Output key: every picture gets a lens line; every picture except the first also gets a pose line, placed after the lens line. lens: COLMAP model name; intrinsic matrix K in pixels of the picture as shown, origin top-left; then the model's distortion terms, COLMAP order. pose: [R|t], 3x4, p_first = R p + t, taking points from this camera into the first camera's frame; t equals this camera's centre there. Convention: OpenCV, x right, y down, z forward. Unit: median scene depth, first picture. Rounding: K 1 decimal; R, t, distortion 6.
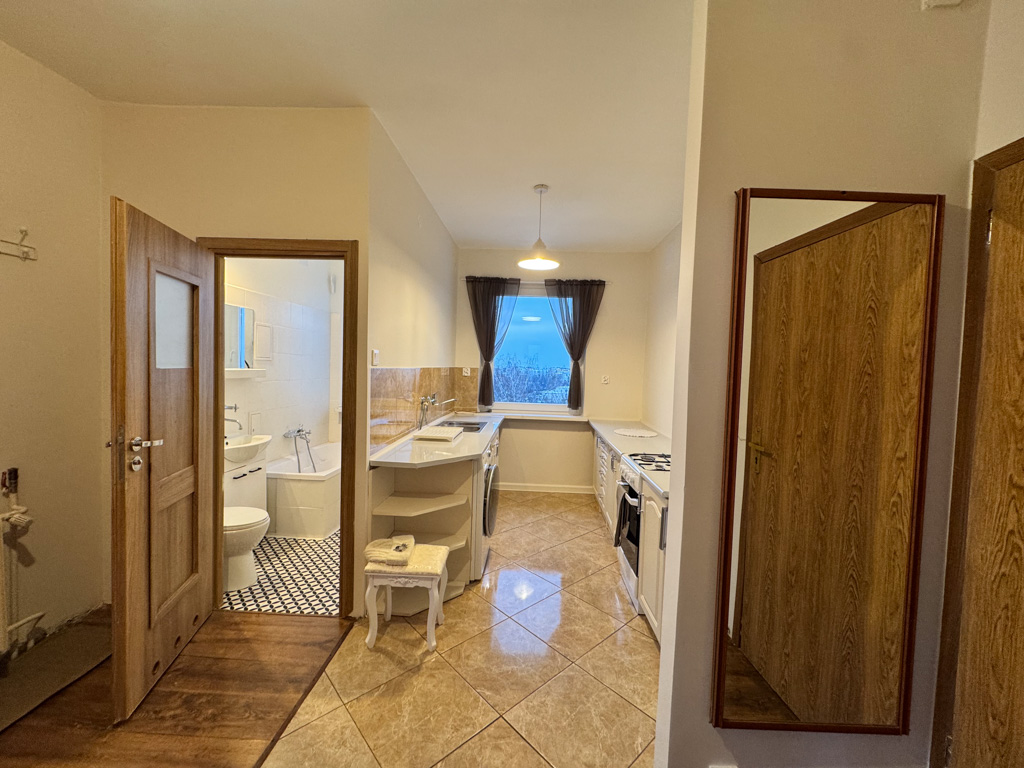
lens RADIAL K [[408.5, 0, 521.1], [0, 408.5, 380.9], [0, 0, 1]] dist [-0.002306, 0.000230]
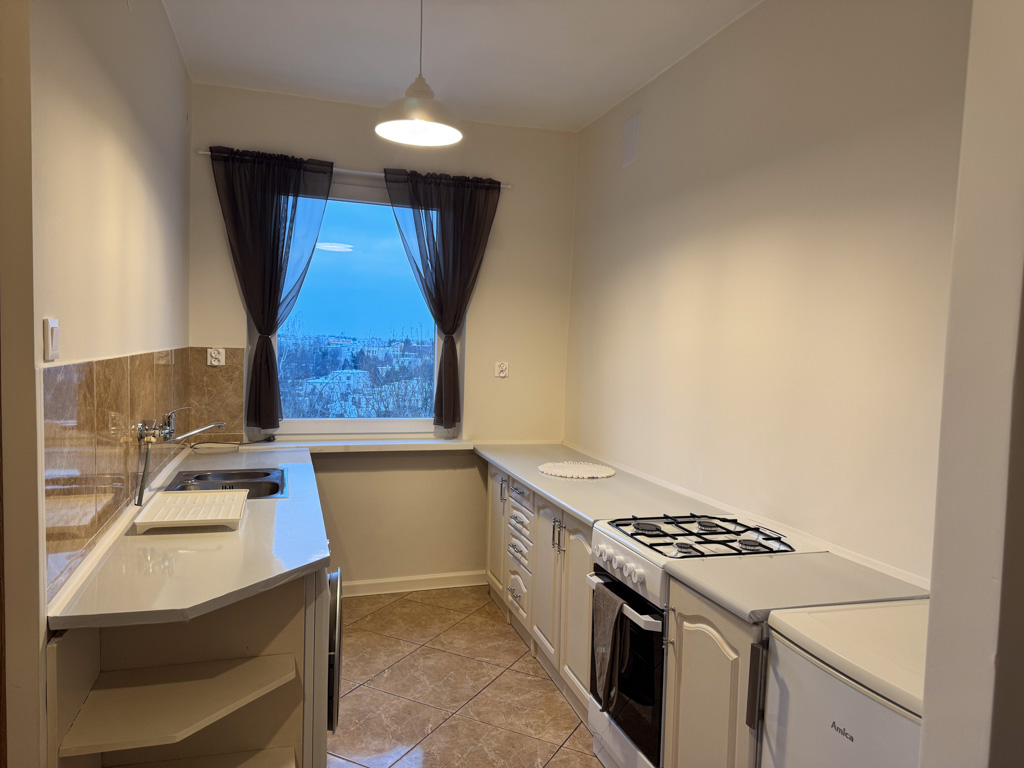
lens RADIAL K [[711.3, 0, 511.7], [0, 711.3, 379.7], [0, 0, 1]] dist [0.050601, -0.045520]
pose [[0.939179, -0.020242, 0.342832, -0.102134], [0.009622, 0.999421, 0.032650, -0.020180], [-0.343294, -0.027366, 0.938829, 0.128905]]
